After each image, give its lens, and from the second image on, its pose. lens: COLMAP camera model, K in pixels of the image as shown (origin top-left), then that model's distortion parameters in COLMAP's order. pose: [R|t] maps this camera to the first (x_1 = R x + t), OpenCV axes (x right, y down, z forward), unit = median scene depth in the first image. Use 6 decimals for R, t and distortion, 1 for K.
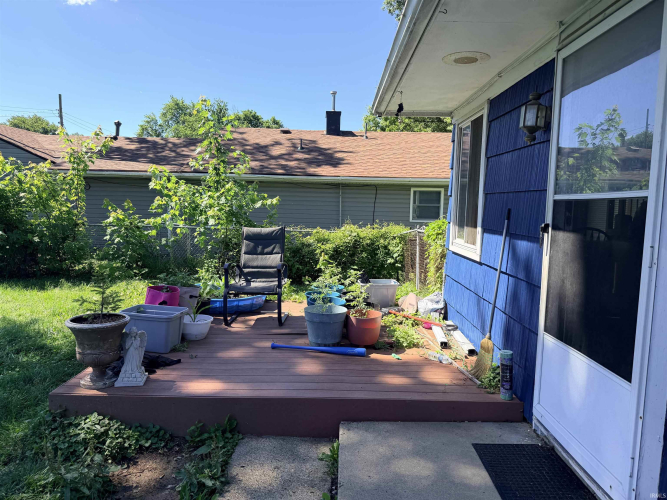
lens RADIAL K [[476.8, 0, 333.5], [0, 476.8, 250.0], [0, 0, 1]] dist [0.168237, -0.233382]
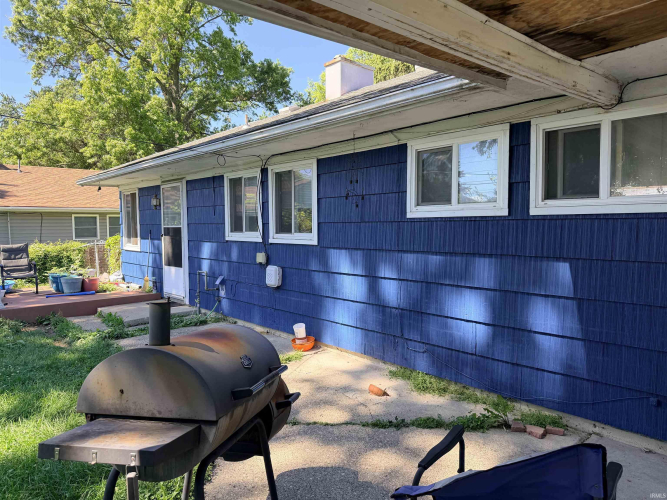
lens RADIAL K [[476.8, 0, 333.5], [0, 476.8, 250.0], [0, 0, 1]] dist [0.168237, -0.233382]
pose [[0.755525, -0.068018, 0.651579, -0.453353], [0.090848, 0.995864, -0.001383, 0.087659], [-0.648790, 0.060239, 0.758579, -1.212378]]
